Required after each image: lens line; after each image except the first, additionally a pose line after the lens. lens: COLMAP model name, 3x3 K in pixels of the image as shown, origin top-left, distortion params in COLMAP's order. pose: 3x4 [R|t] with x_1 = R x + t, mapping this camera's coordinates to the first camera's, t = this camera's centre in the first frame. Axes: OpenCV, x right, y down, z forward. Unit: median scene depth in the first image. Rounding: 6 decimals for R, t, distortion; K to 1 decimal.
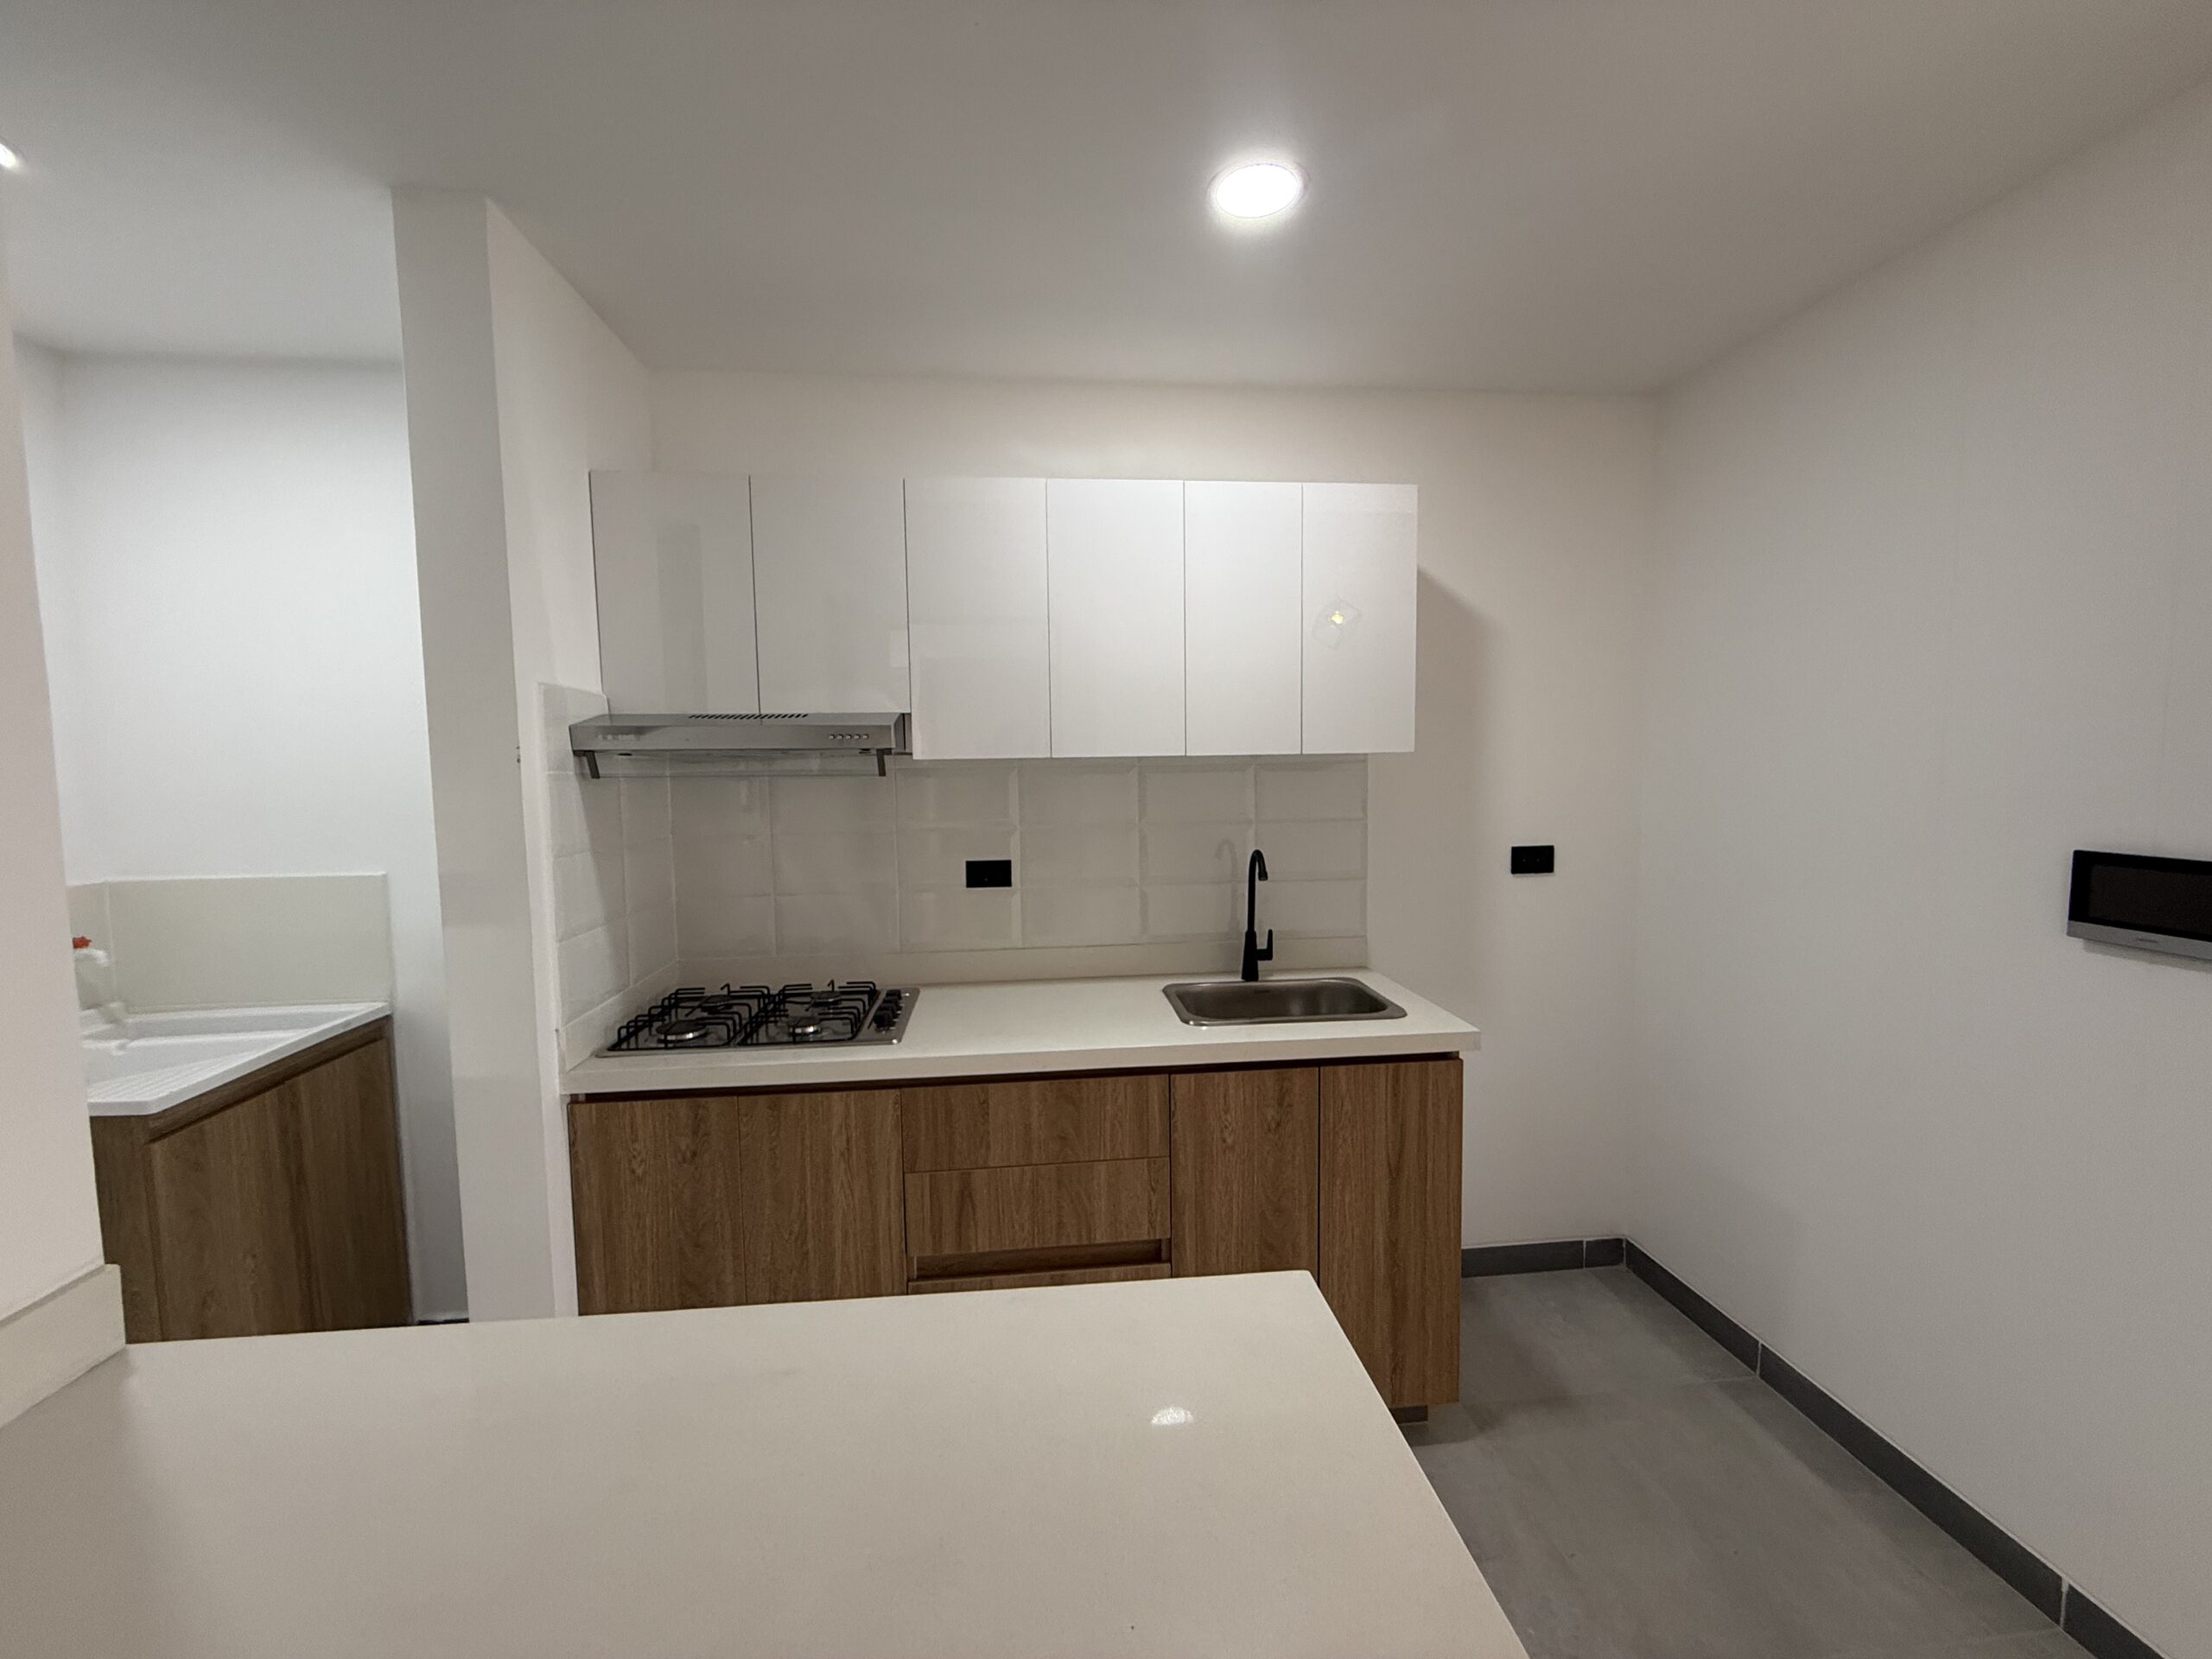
lens RADIAL K [[887.6, 0, 1098.4], [0, 887.6, 830.9], [0, 0, 1]] dist [-0.000333, 0.000115]
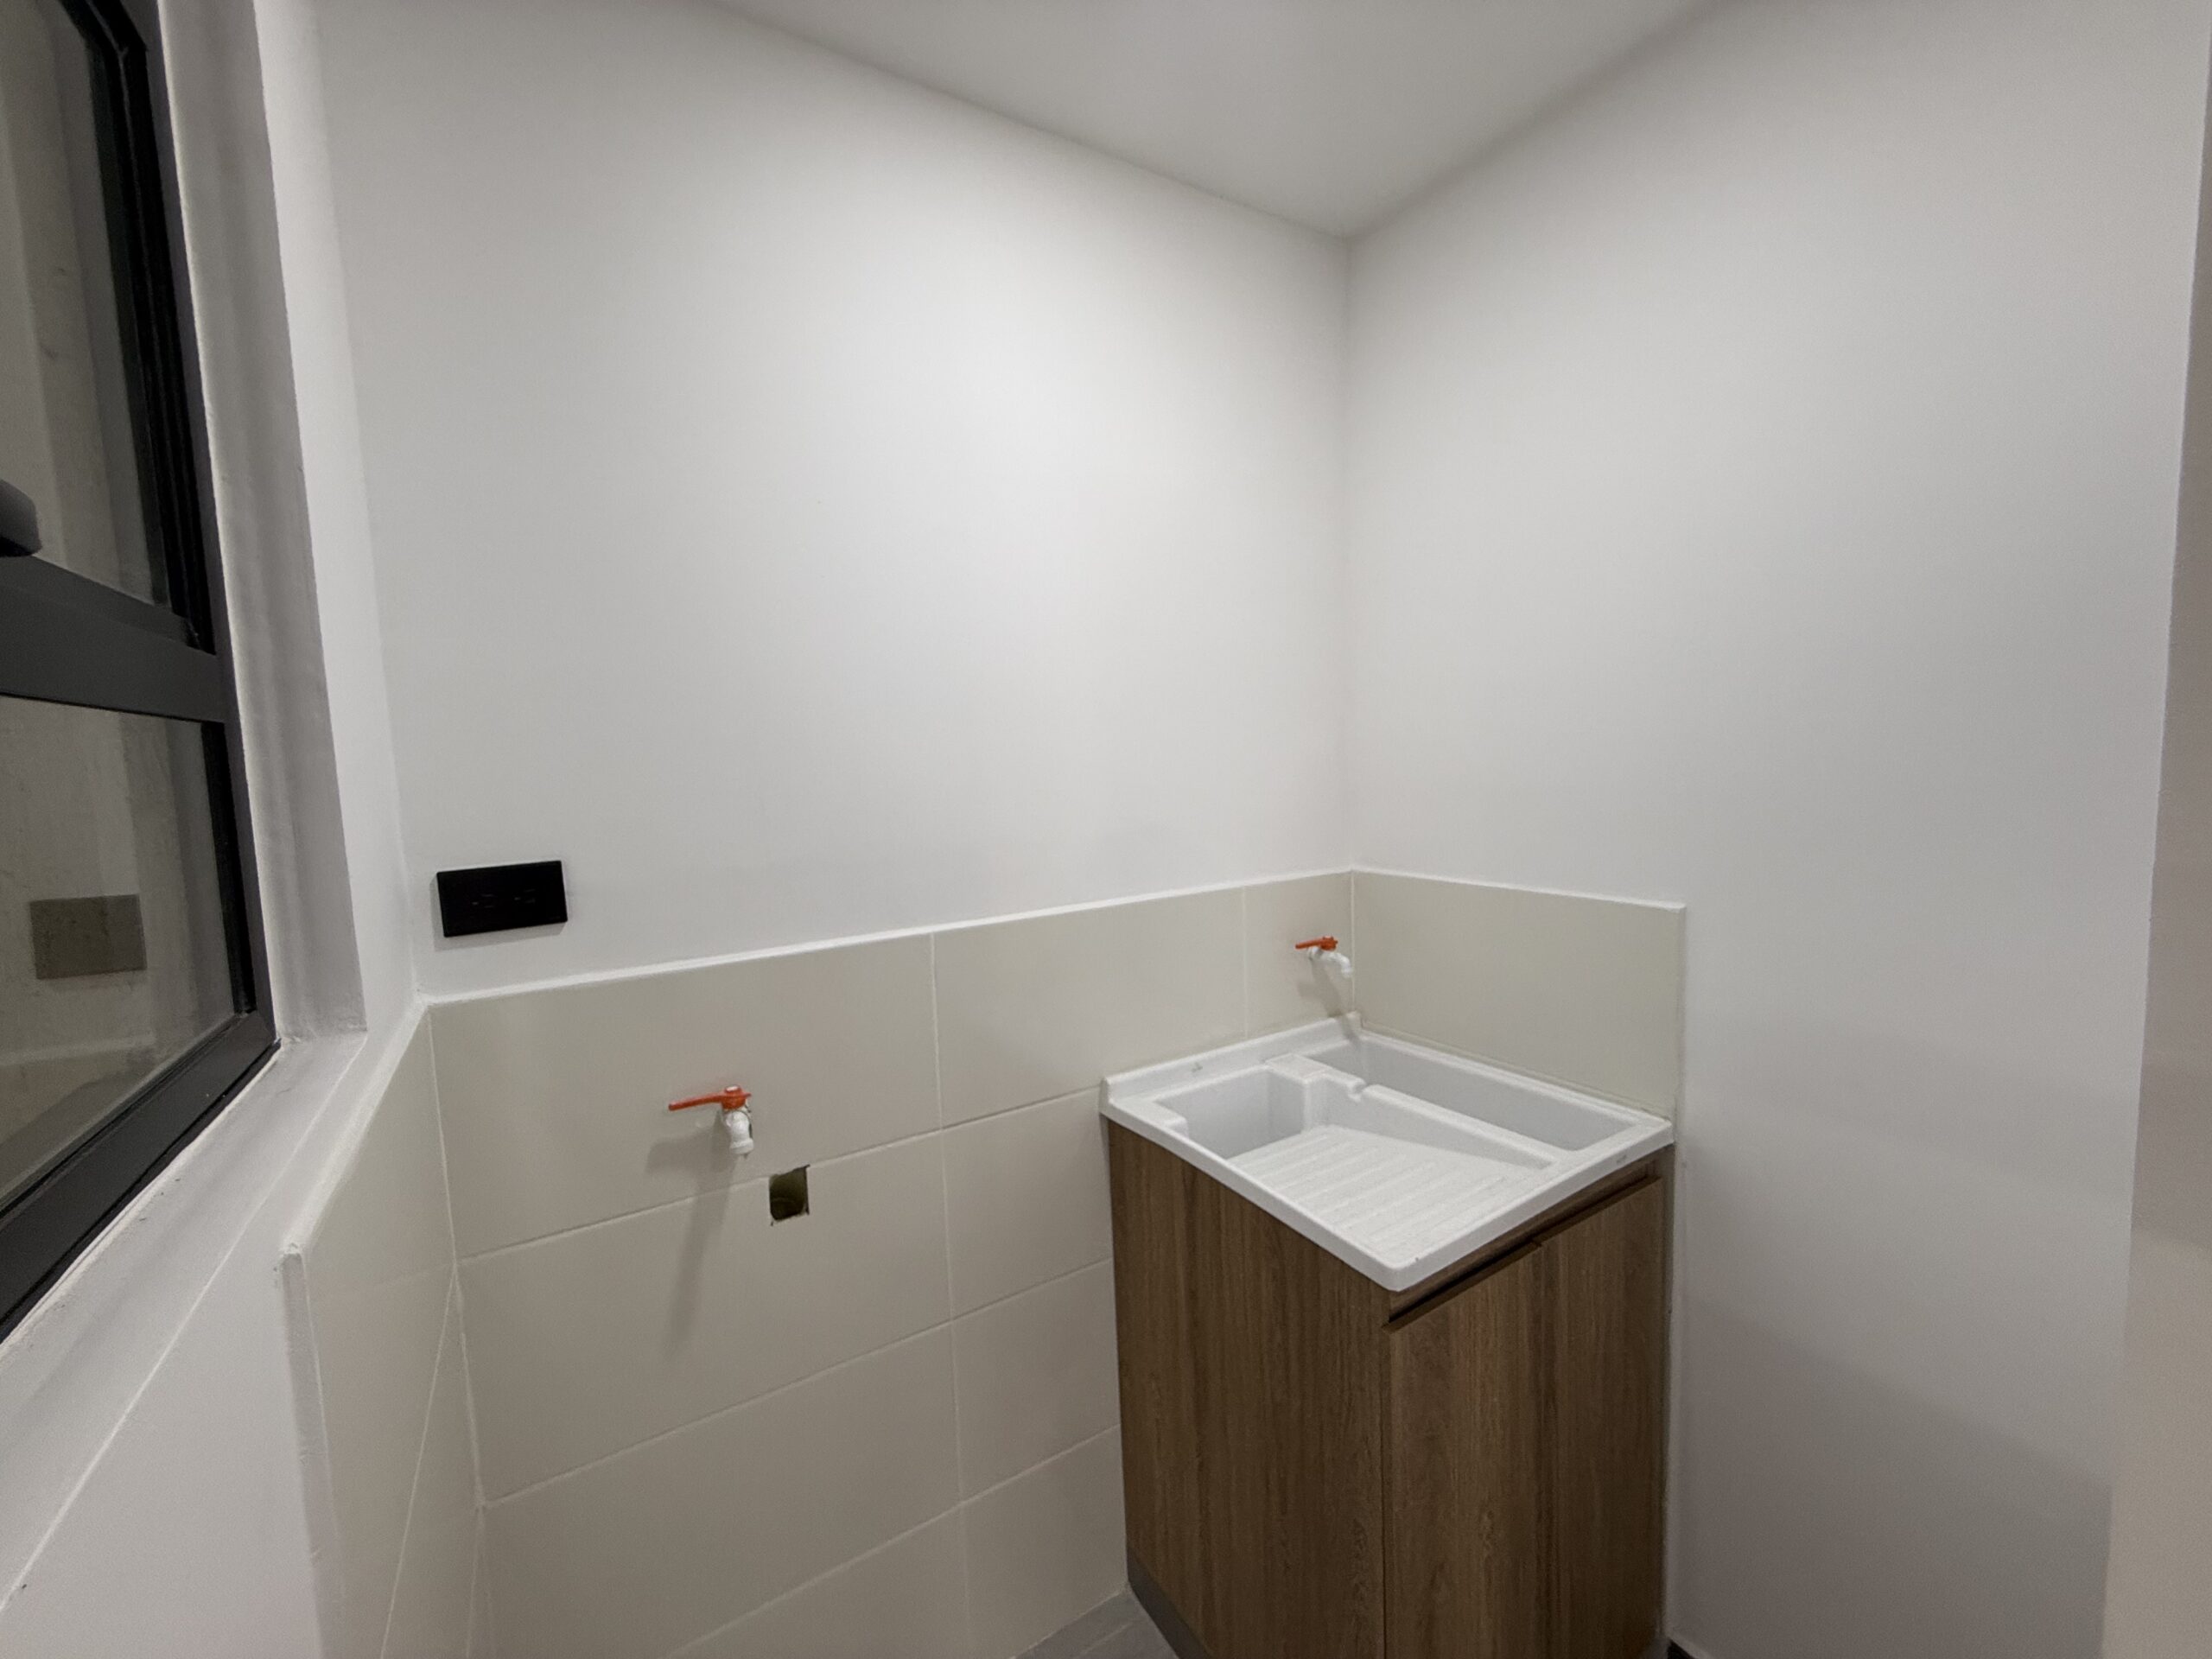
lens RADIAL K [[887.6, 0, 1098.4], [0, 887.6, 830.9], [0, 0, 1]] dist [-0.000333, 0.000115]
pose [[0.445542, 0.073341, -0.892252, -0.510576], [-0.035598, 0.997302, 0.064200, -0.031177], [0.894553, 0.003158, 0.446950, 0.434958]]
